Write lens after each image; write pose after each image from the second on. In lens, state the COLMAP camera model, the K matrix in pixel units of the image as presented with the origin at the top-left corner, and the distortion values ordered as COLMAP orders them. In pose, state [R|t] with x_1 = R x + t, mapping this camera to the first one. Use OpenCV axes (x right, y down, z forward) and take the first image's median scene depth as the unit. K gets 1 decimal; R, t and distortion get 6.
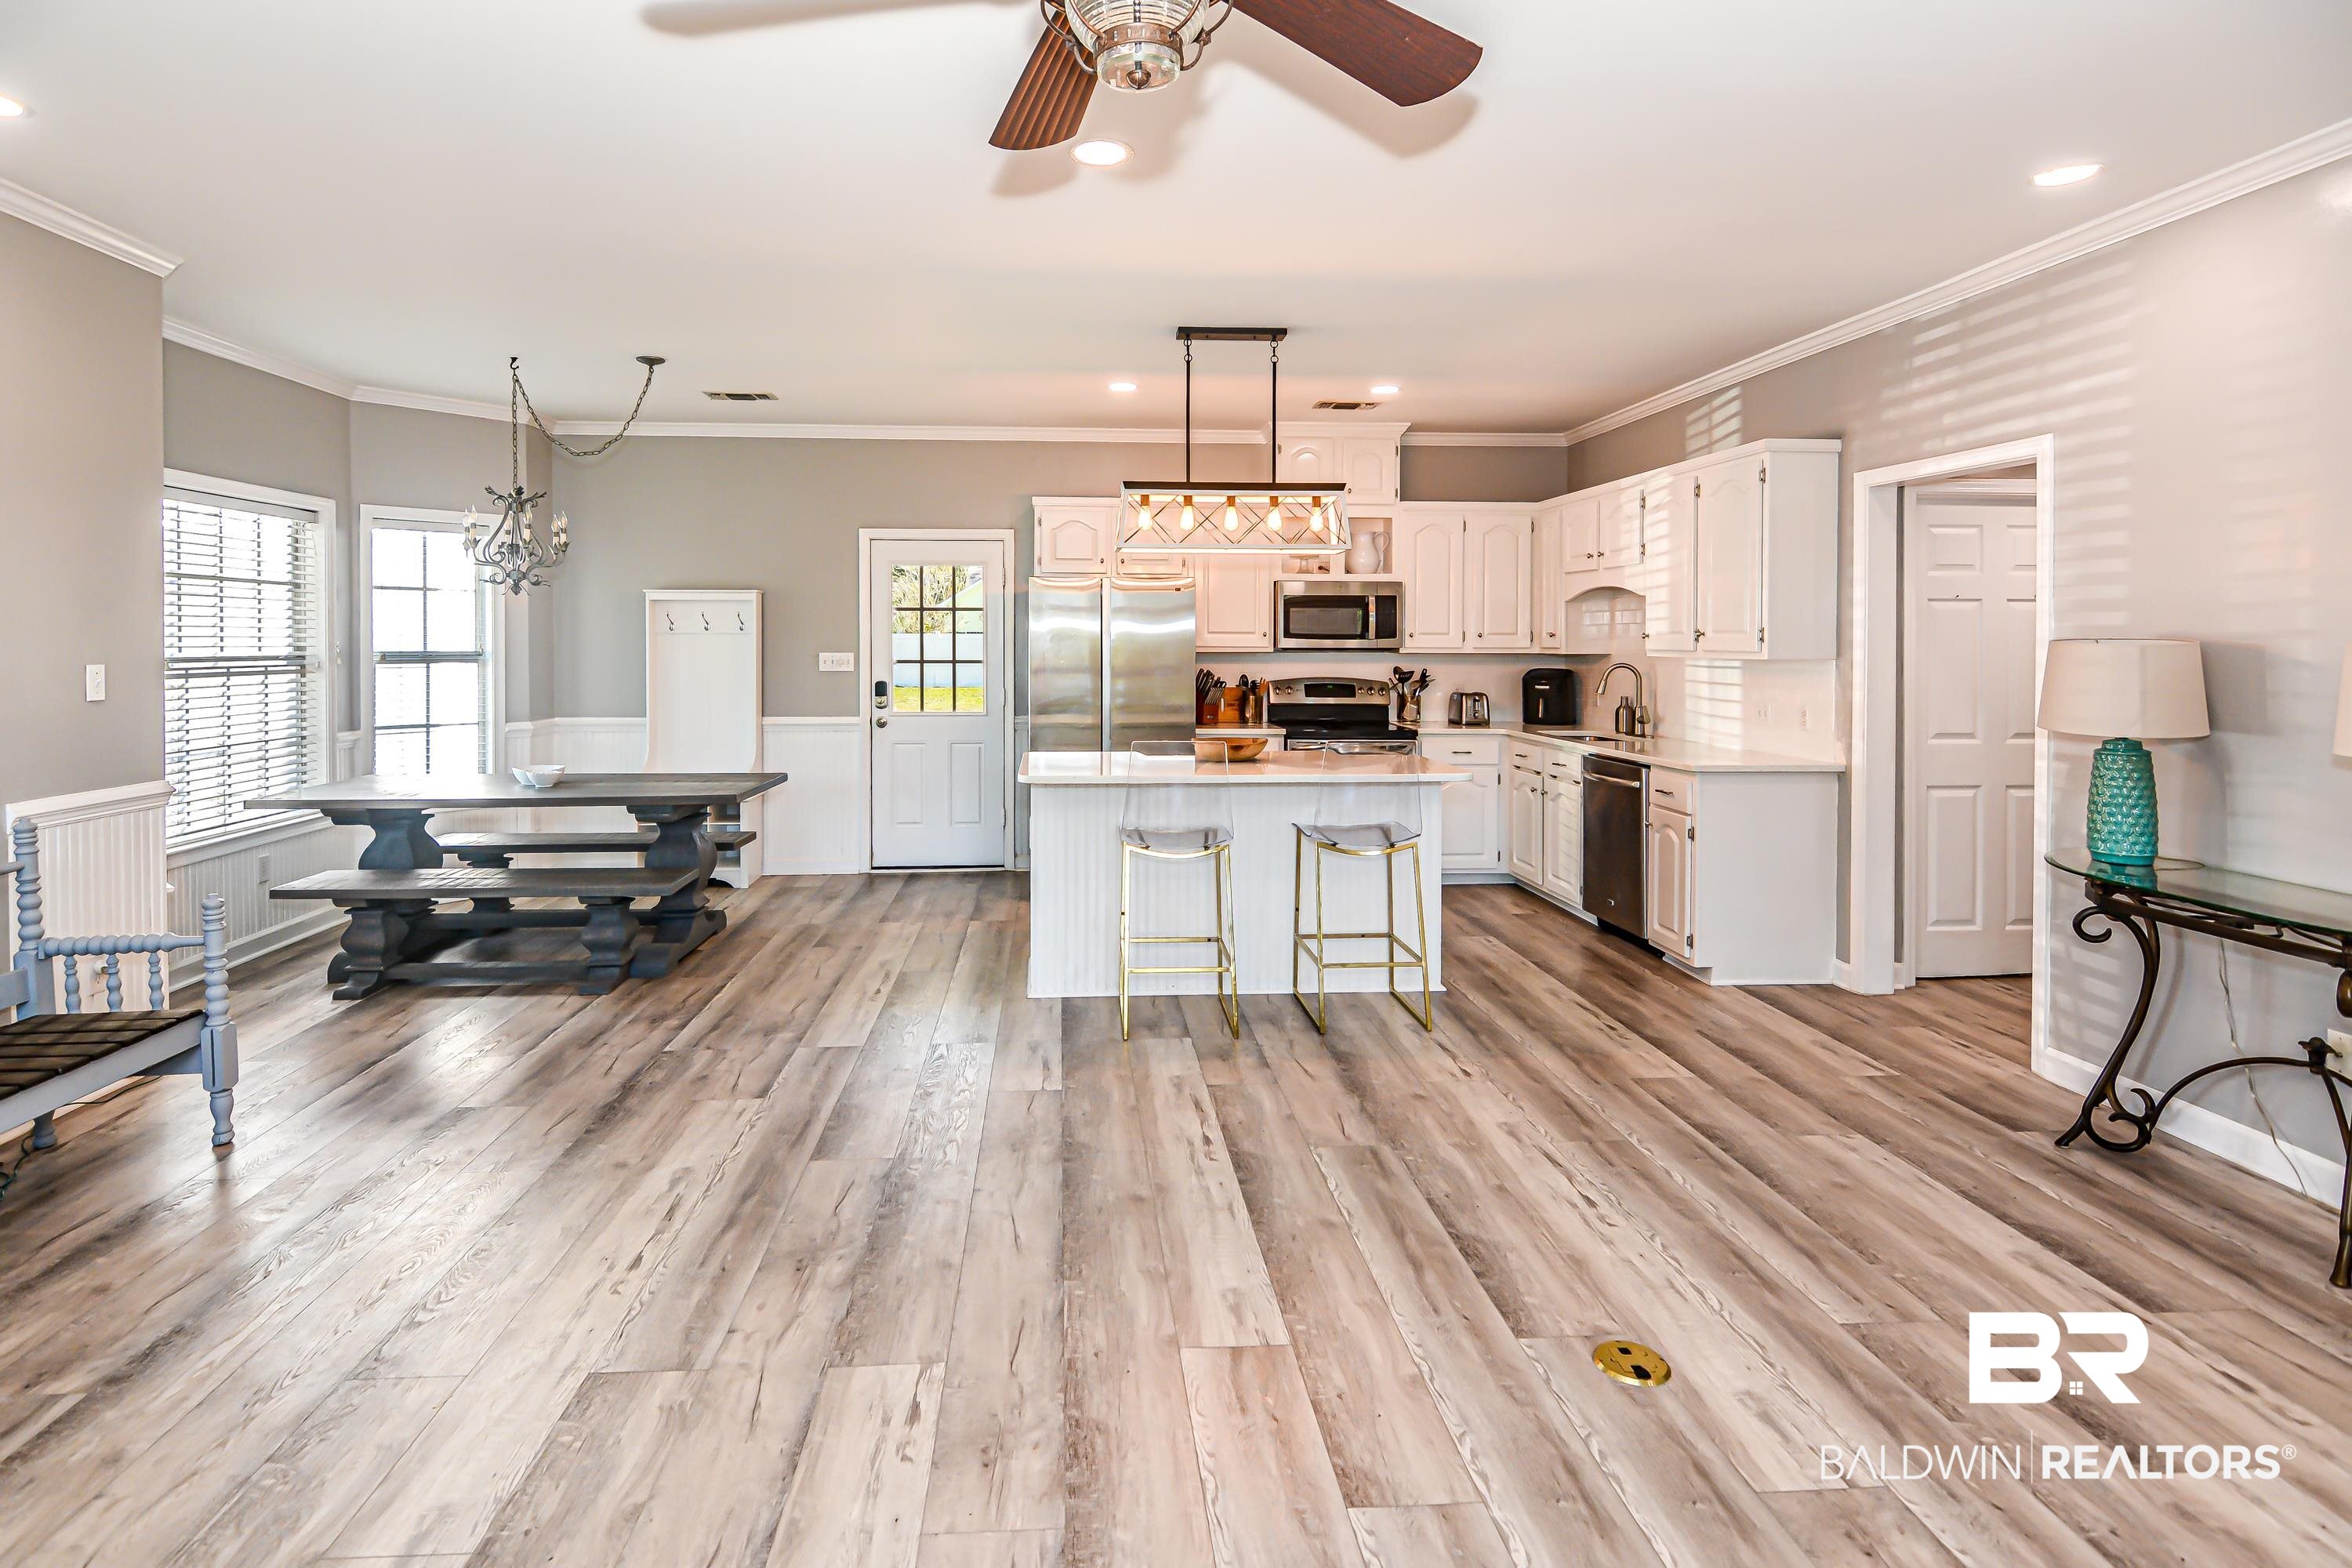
lens RADIAL K [[1185.6, 0, 1180.7], [0, 1185.6, 632.8], [0, 0, 1]] dist [0.023036, -0.021716]
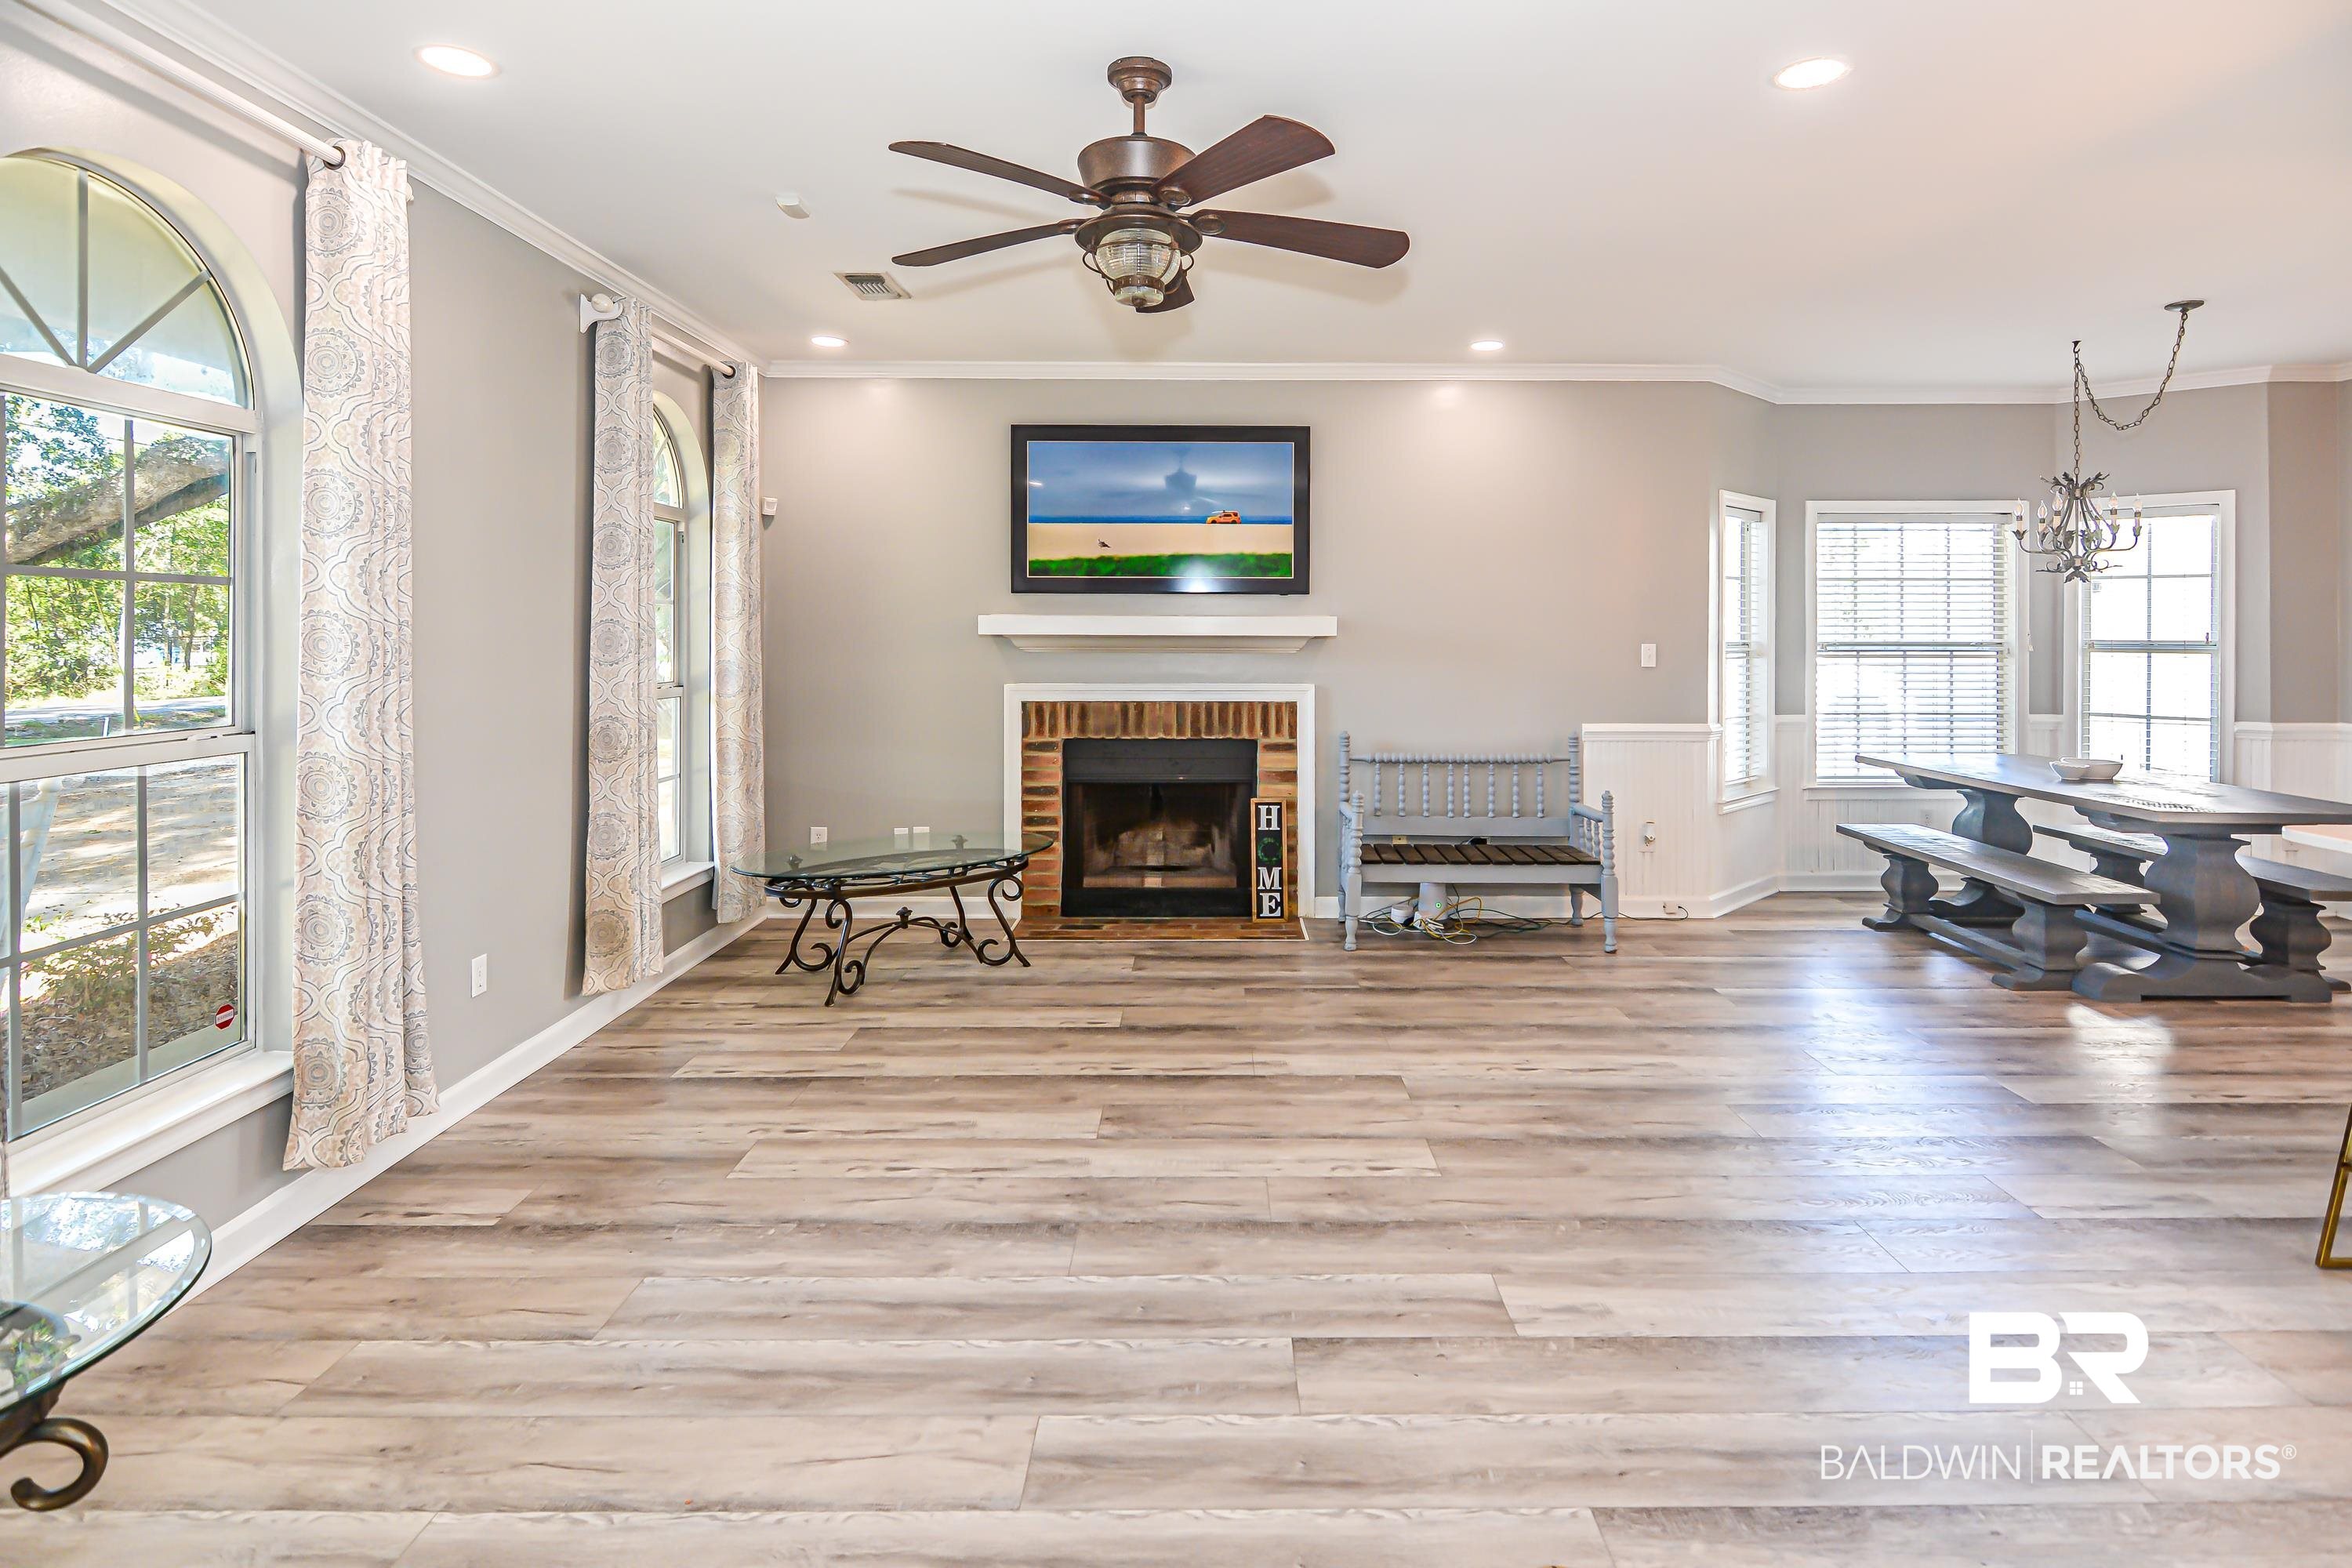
lens RADIAL K [[1185.6, 0, 1180.7], [0, 1185.6, 632.8], [0, 0, 1]] dist [0.023036, -0.021716]
pose [[-0.097028, -0.000683, -0.995281, 0.434405], [0.006914, 0.999975, -0.001360, 0.005406], [0.995258, -0.007013, -0.097021, 0.323424]]
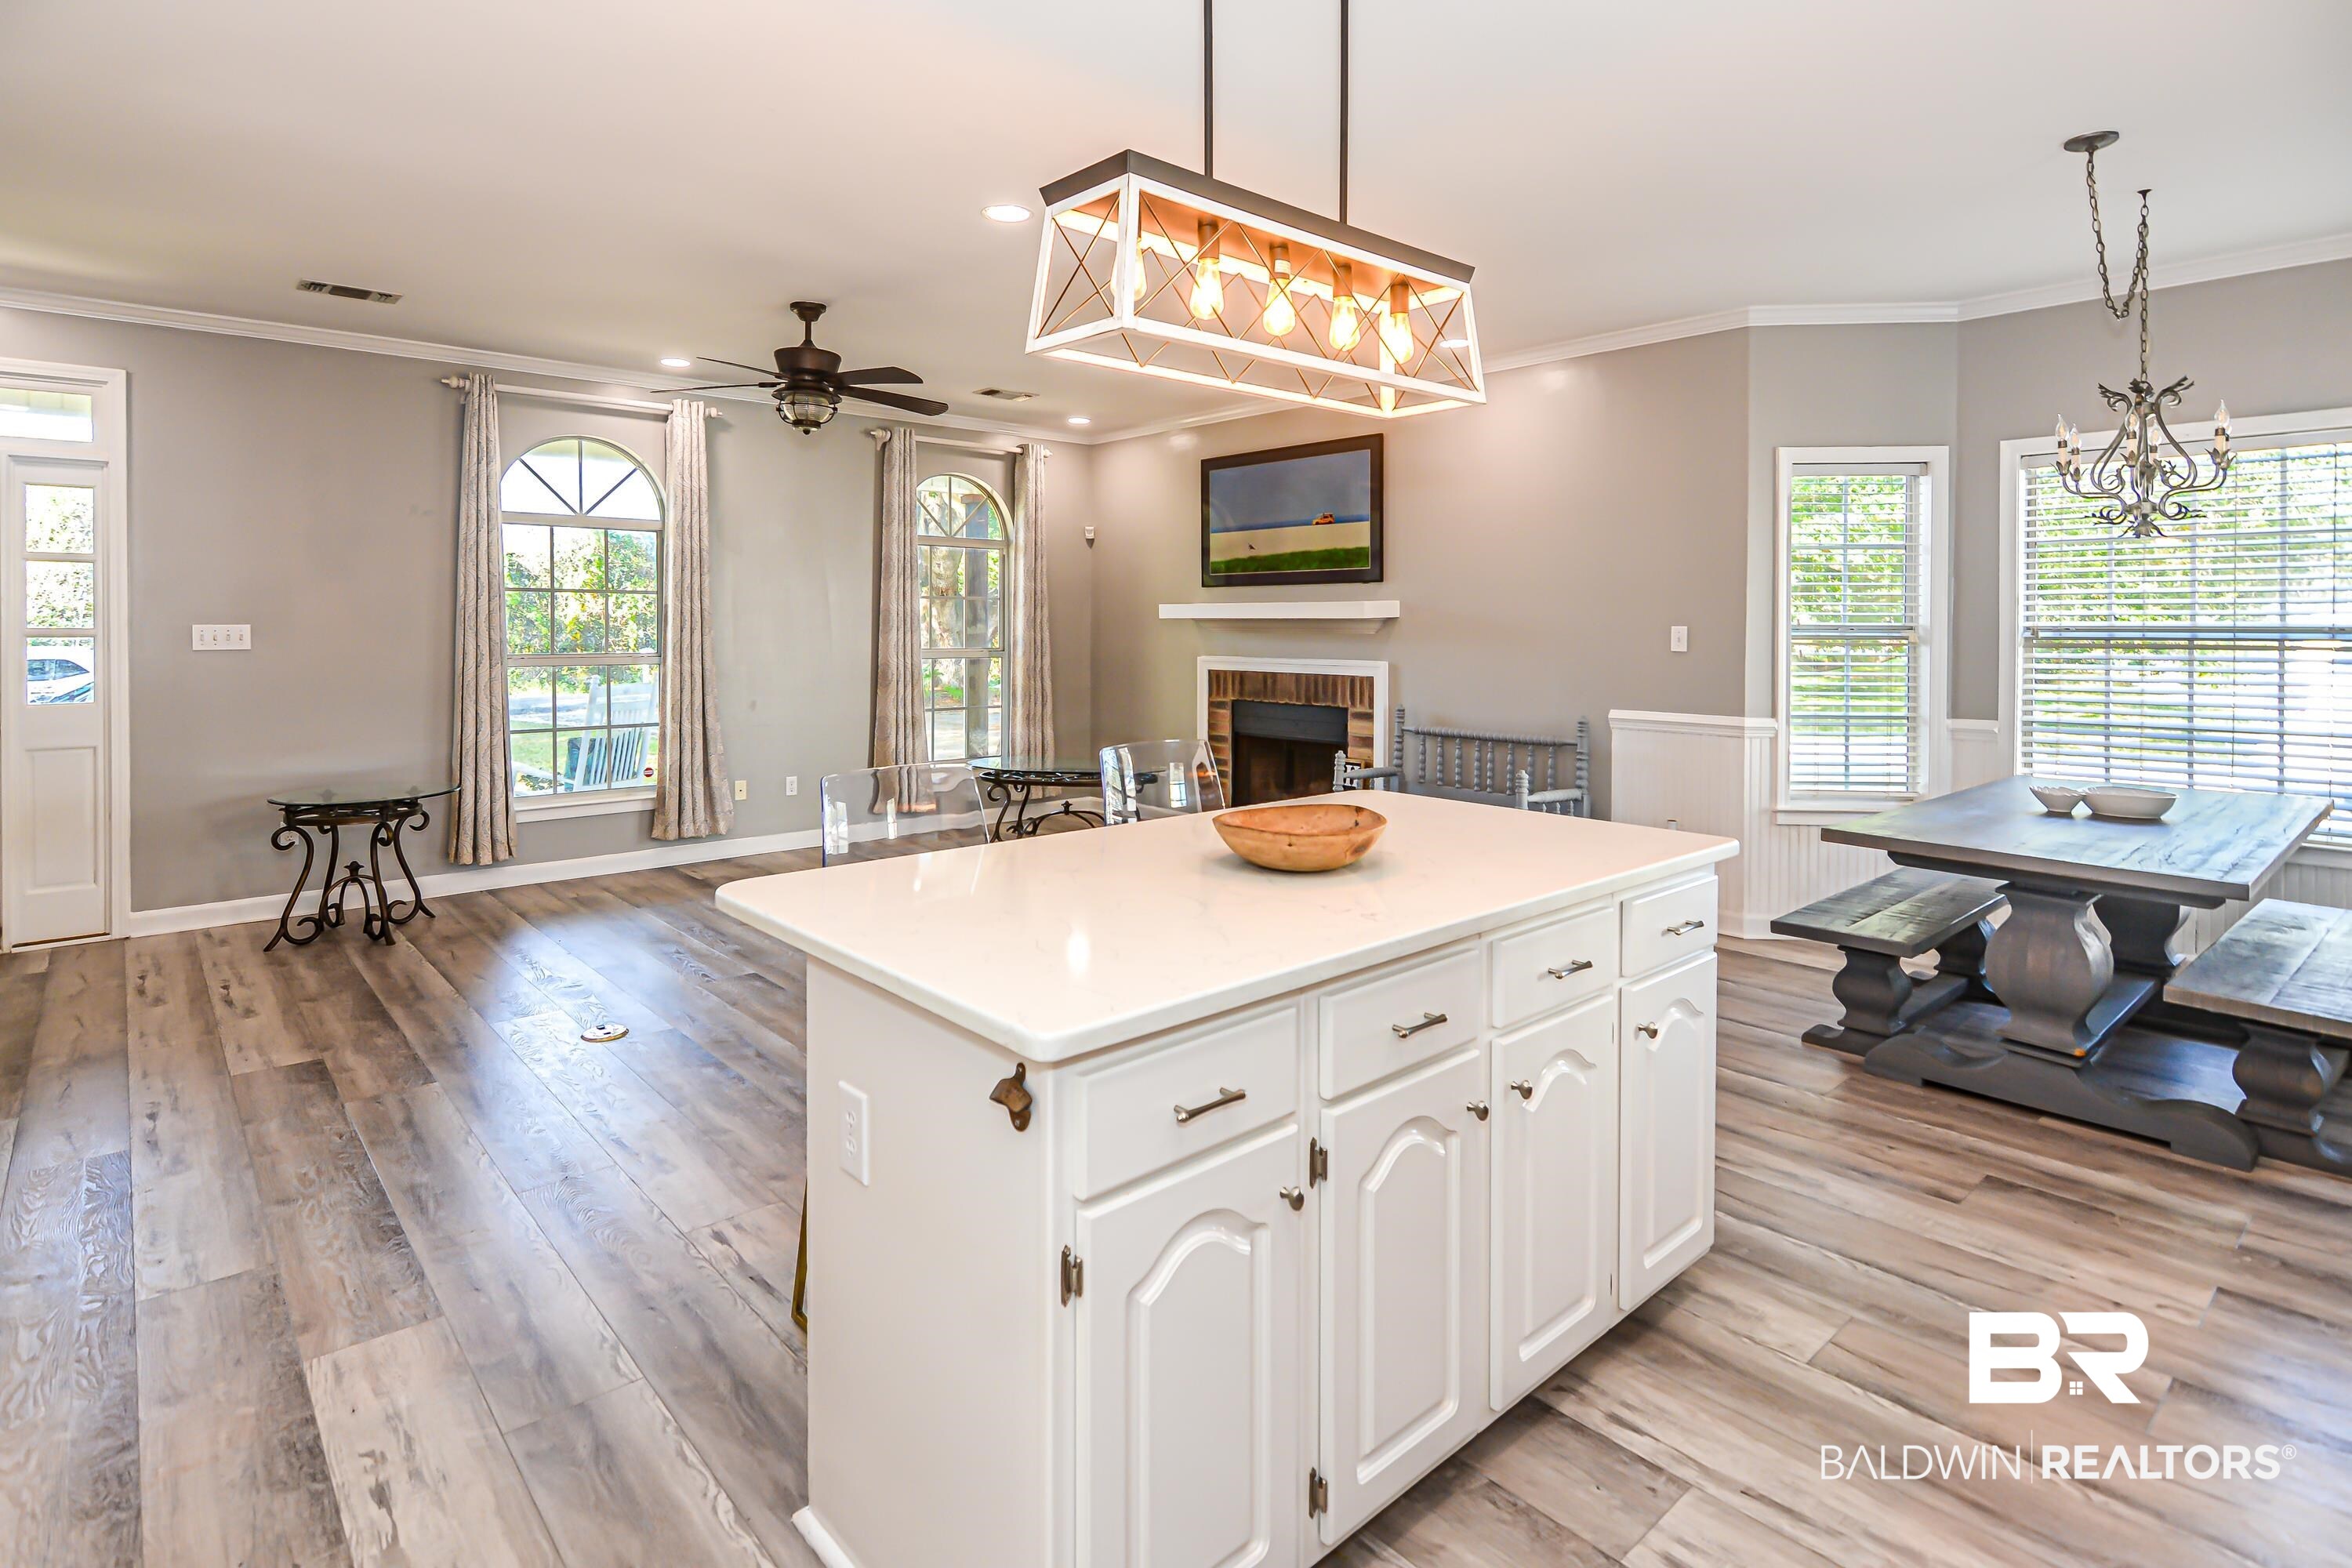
lens RADIAL K [[1245.7, 0, 1131.9], [0, 1245.7, 646.0], [0, 0, 1]] dist [0.002645, 0.000141]
pose [[-0.836703, -0.000450, -0.547657, 0.286747], [-0.003531, 0.999983, 0.004573, 0.027421], [0.547645, 0.005760, -0.836691, 1.149159]]
